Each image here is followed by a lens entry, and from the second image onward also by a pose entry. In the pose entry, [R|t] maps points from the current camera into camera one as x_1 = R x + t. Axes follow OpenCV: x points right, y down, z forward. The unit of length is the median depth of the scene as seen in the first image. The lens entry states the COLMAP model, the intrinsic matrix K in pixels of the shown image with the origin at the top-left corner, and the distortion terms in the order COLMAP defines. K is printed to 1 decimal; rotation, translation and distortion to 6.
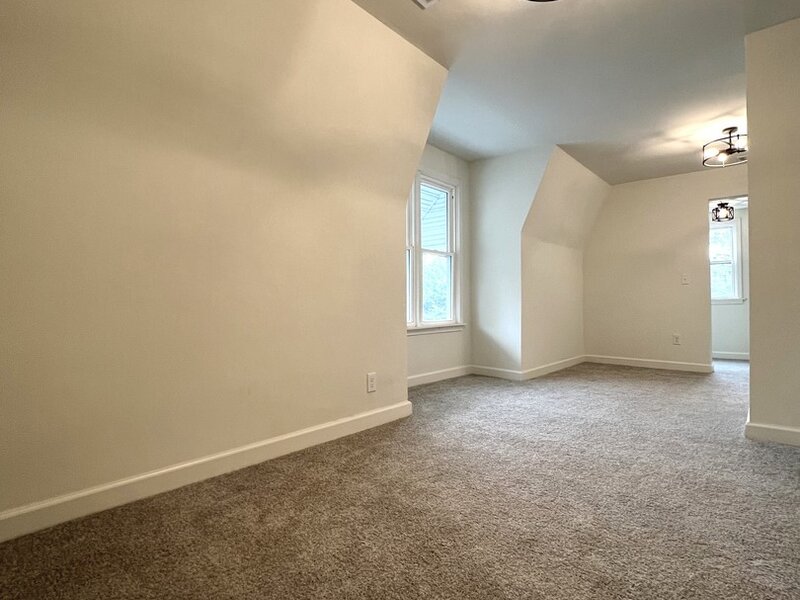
lens RADIAL K [[436.0, 0, 399.3], [0, 436.0, 300.0], [0, 0, 1]] dist [-0.000669, -0.000039]
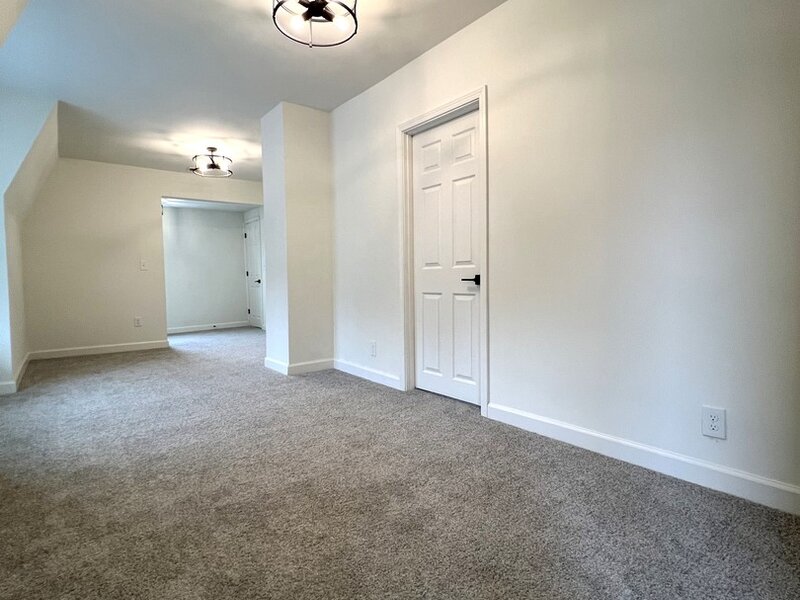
lens RADIAL K [[436.0, 0, 400.6], [0, 436.0, 299.4], [0, 0, 1]] dist [-0.000669, -0.000039]
pose [[0.187797, -0.045720, 0.981143, -0.381740], [0.012300, 0.998947, 0.044195, -0.004285], [-0.982131, 0.003769, 0.188162, 0.217744]]
